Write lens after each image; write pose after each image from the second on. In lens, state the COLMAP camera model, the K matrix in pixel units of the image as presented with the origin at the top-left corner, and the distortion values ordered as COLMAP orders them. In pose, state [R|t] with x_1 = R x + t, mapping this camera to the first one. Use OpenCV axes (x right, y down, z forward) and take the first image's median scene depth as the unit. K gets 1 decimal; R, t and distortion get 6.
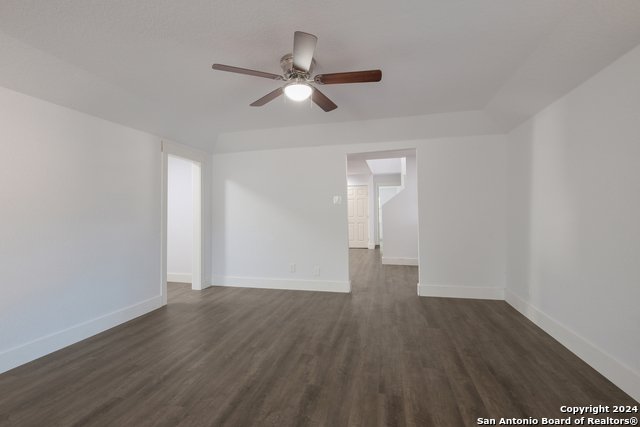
lens RADIAL K [[289.5, 0, 320.0], [0, 289.5, 213.5], [0, 0, 1]] dist [-0.000668, -0.000045]
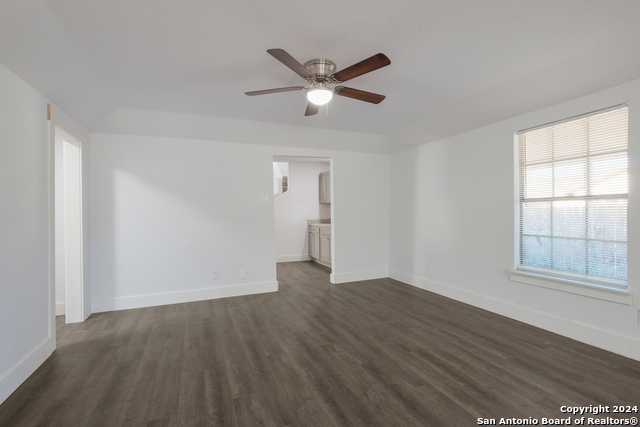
lens RADIAL K [[289.5, 0, 320.0], [0, 289.5, 213.5], [0, 0, 1]] dist [-0.000668, -0.000045]
pose [[0.805920, -0.002397, 0.592019, -0.473263], [0.005792, 0.999976, -0.003836, 0.005192], [-0.591996, 0.006521, 0.805915, 0.105202]]
